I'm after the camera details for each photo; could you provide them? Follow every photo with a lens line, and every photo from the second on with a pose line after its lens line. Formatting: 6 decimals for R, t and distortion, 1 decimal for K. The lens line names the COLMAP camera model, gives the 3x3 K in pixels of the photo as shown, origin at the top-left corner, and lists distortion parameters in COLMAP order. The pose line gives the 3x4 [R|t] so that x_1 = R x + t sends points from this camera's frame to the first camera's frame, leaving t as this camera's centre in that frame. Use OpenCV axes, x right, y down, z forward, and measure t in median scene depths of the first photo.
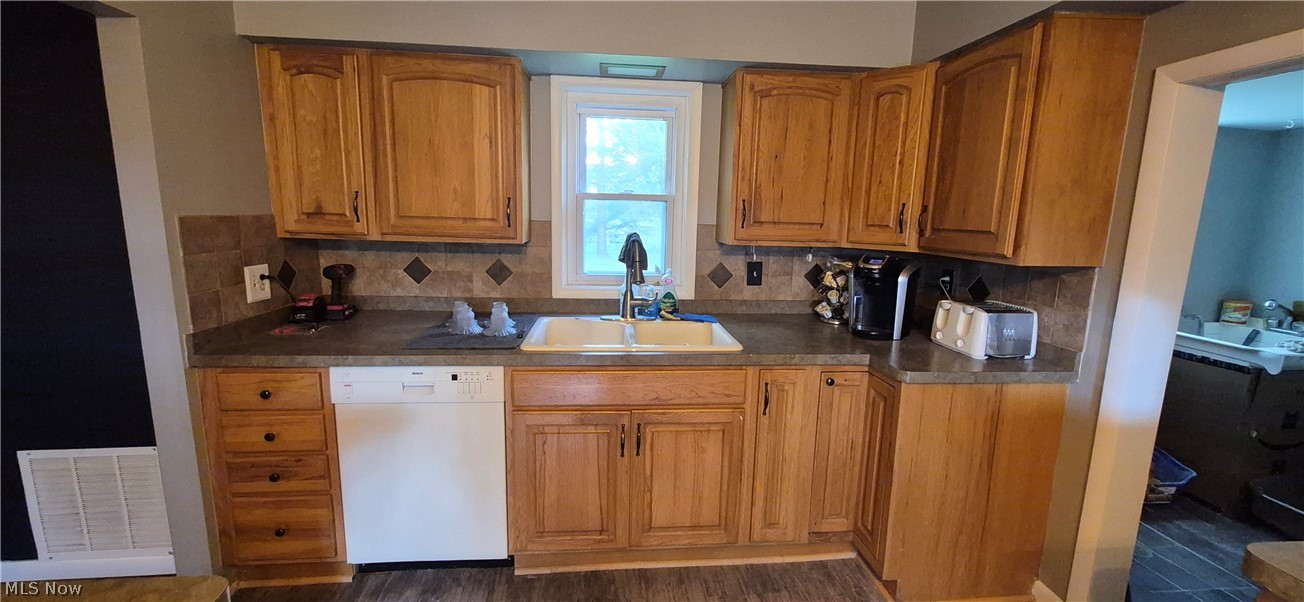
lens RADIAL K [[506.2, 0, 652.0], [0, 506.2, 301.0], [0, 0, 1]] dist [-0.000755, -0.000053]
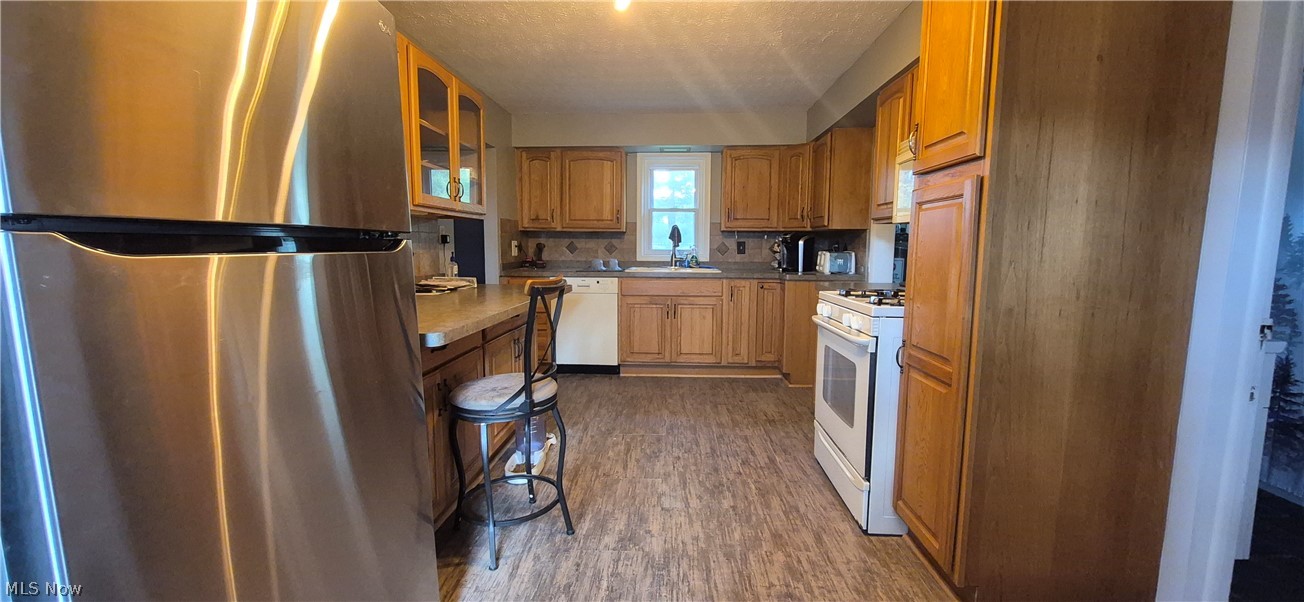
lens RADIAL K [[506.2, 0, 652.0], [0, 506.2, 301.0], [0, 0, 1]] dist [-0.000755, -0.000053]
pose [[0.989606, -0.003277, -0.143767, 0.174626], [-0.005470, 0.998159, -0.060408, 0.318517], [0.143700, 0.060566, 0.987766, -1.114124]]
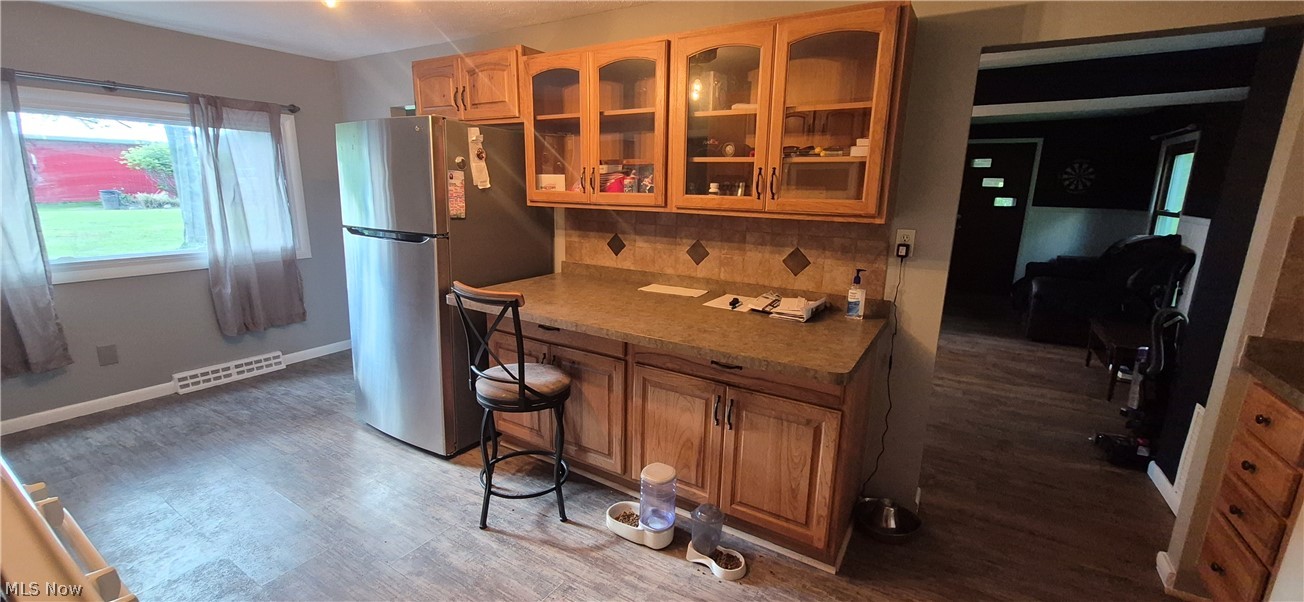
lens RADIAL K [[506.2, 0, 652.0], [0, 506.2, 301.0], [0, 0, 1]] dist [-0.000755, -0.000053]
pose [[-0.604985, 0.133348, -0.784991, 0.402635], [-0.169564, 0.941686, 0.290647, -0.058809], [0.777973, 0.308943, -0.547095, 0.452947]]
